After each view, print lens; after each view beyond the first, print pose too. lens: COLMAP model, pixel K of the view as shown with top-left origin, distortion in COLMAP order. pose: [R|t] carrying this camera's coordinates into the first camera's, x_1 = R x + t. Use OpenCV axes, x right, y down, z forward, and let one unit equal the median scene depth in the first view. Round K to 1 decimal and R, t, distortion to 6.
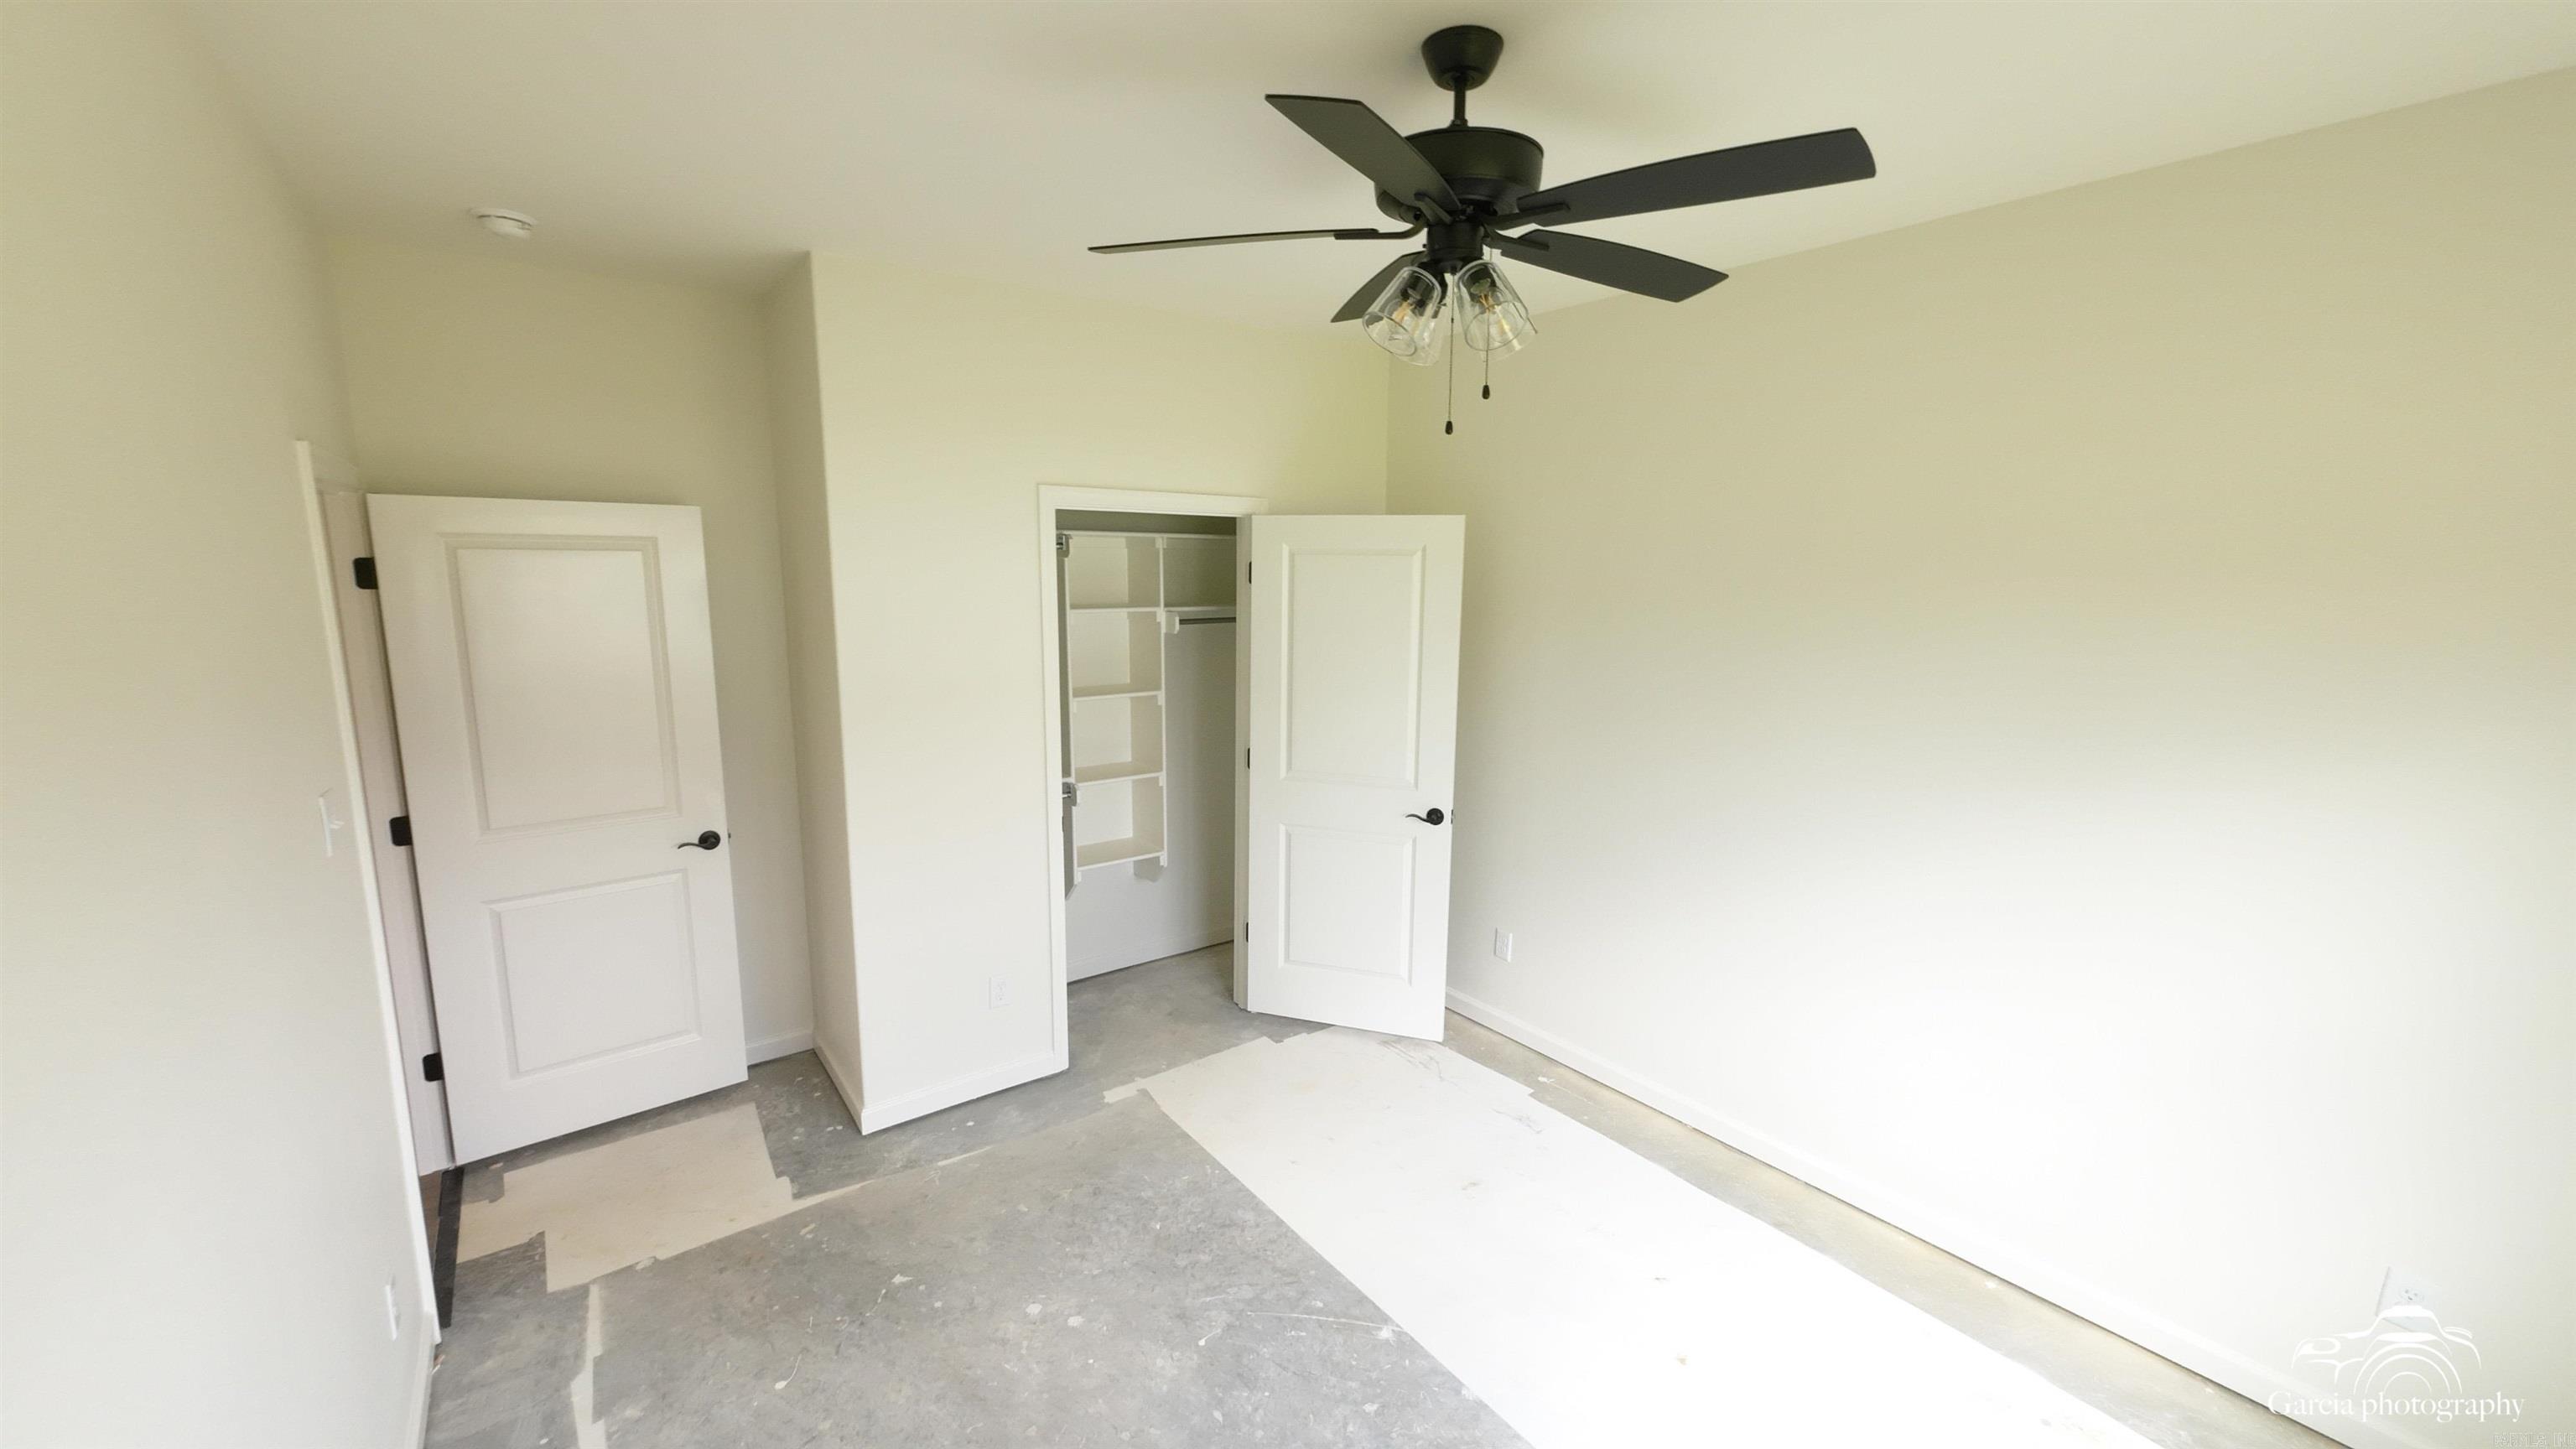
lens RADIAL K [[1003.6, 0, 1306.8], [0, 1003.6, 718.0], [0, 0, 1]] dist [0.003989, -0.000149]
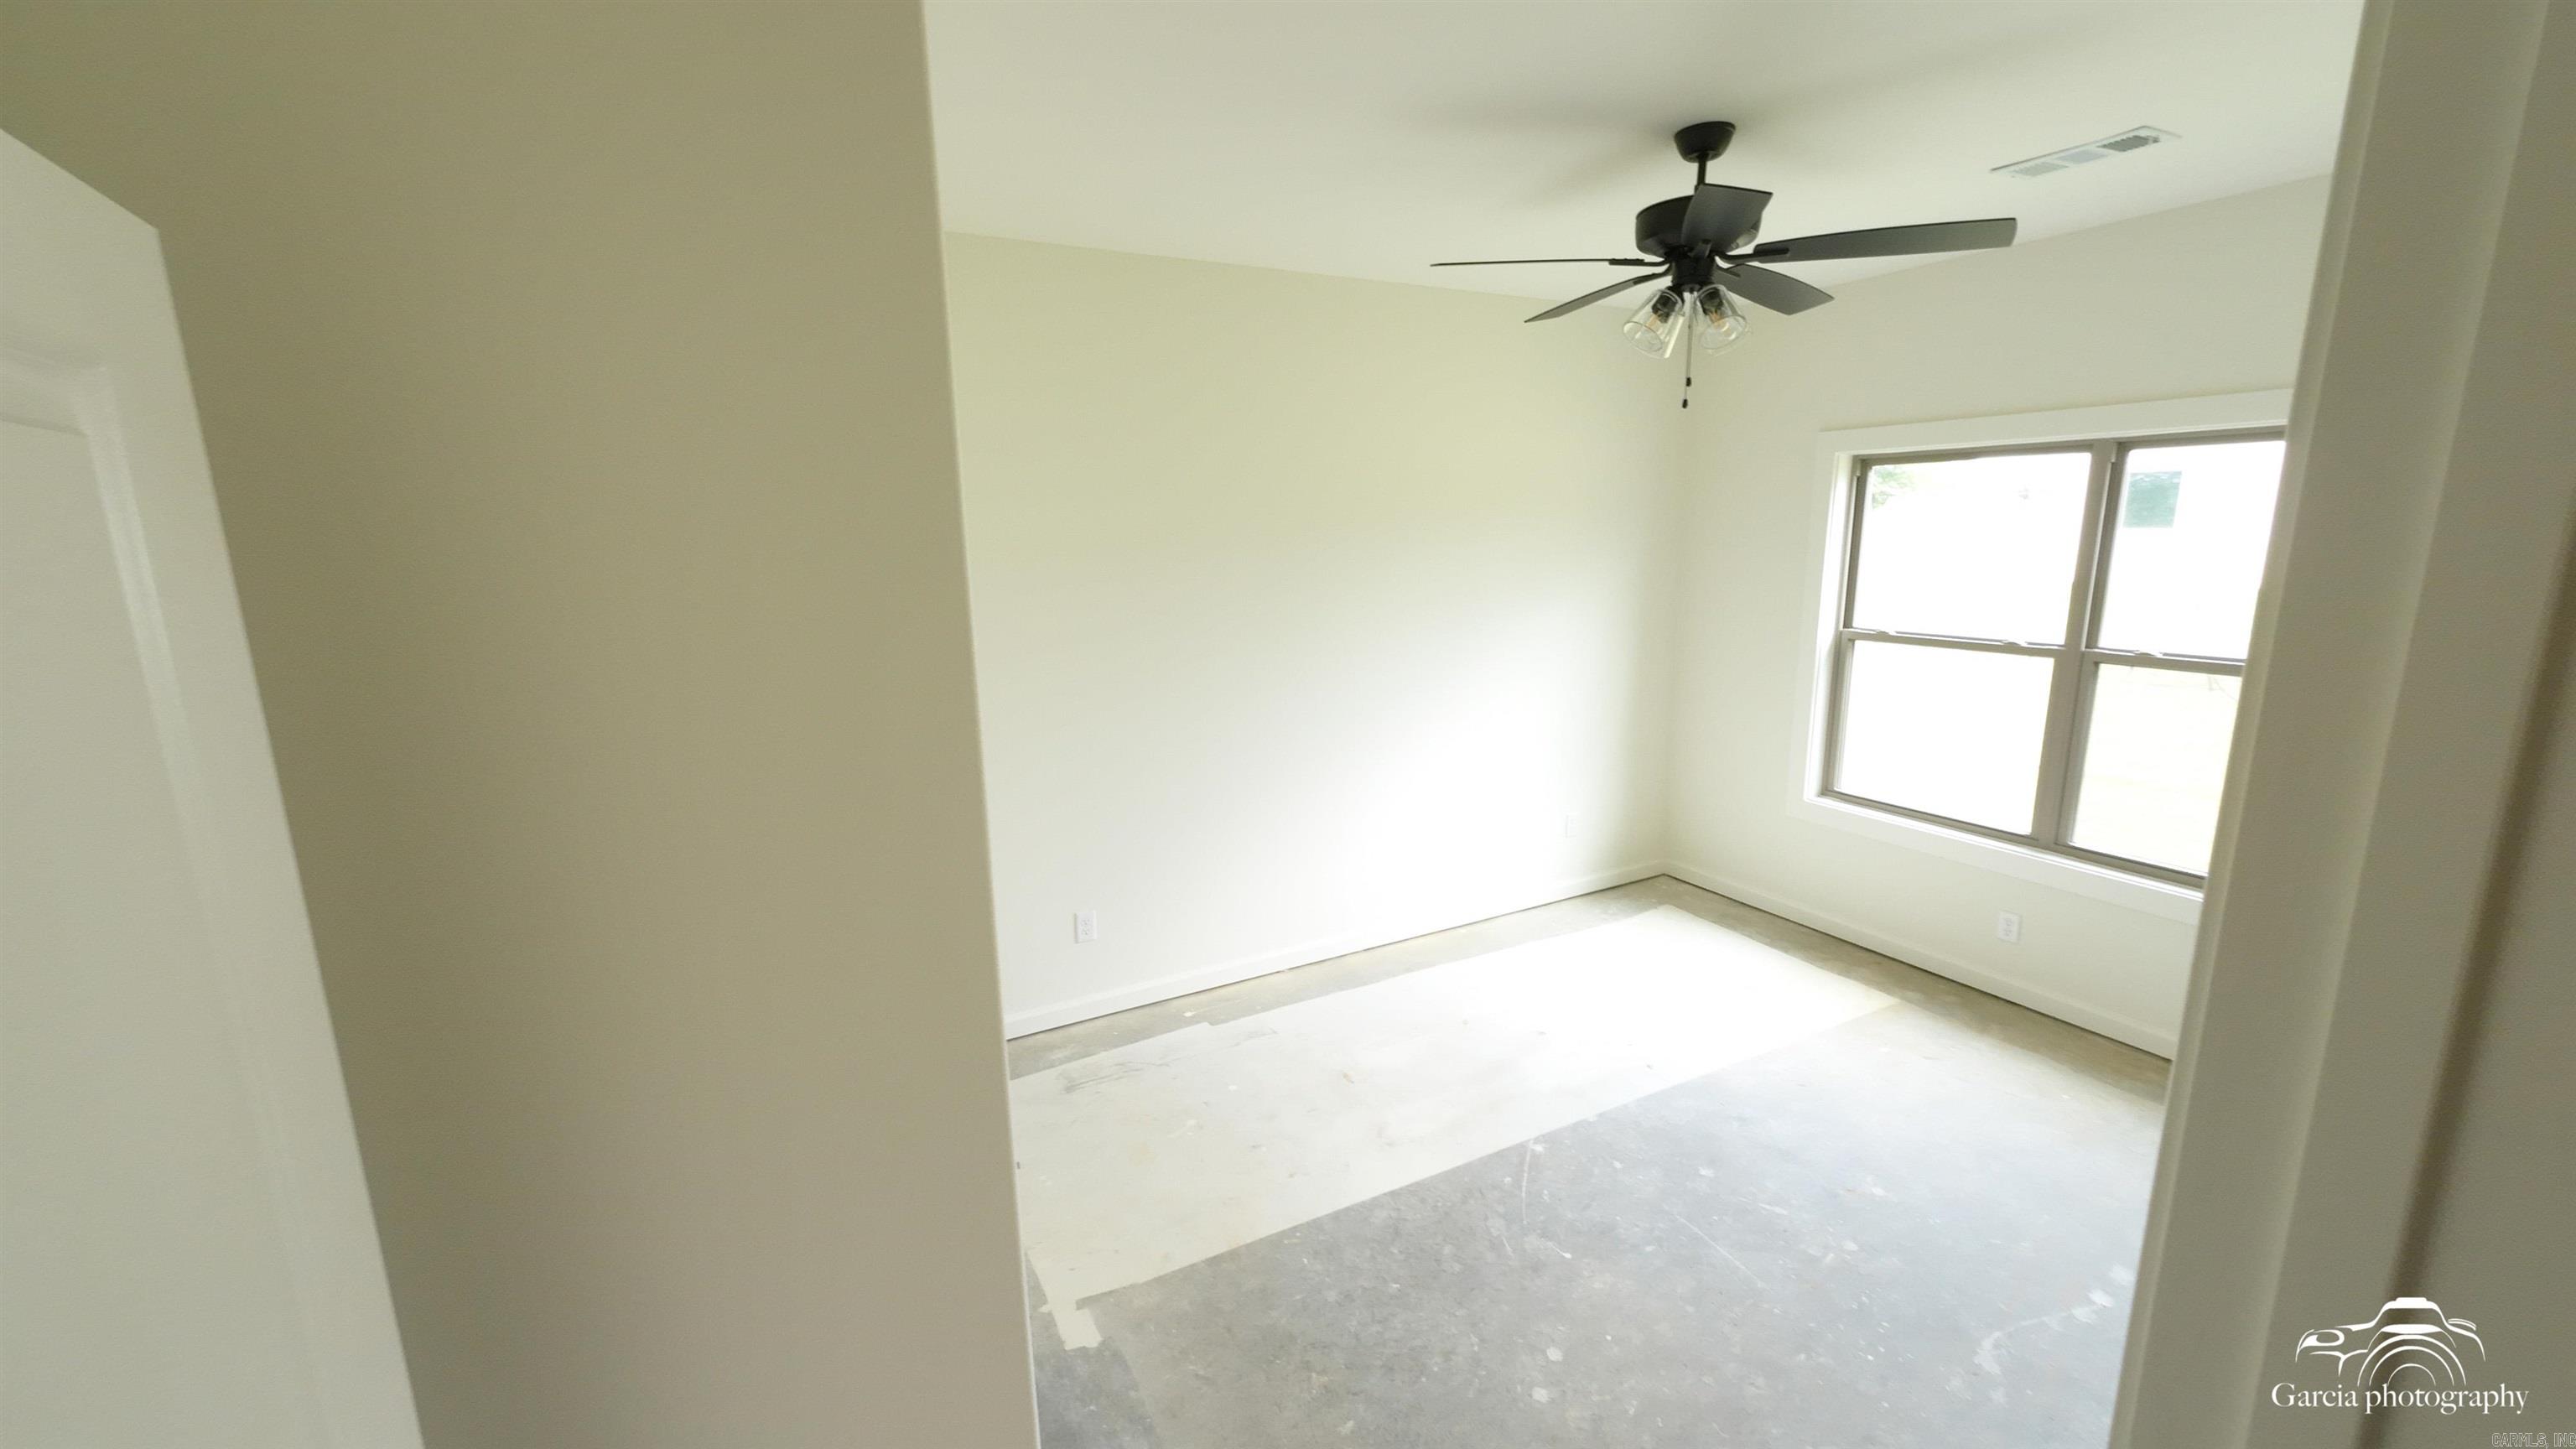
lens RADIAL K [[1003.6, 0, 1279.6], [0, 1003.6, 718.6], [0, 0, 1]] dist [0.003989, -0.000149]
pose [[0.166734, -0.200443, 0.965413, -0.948486], [0.172839, 0.969900, 0.171524, -0.134915], [-0.970735, 0.138262, 0.196359, 0.912083]]
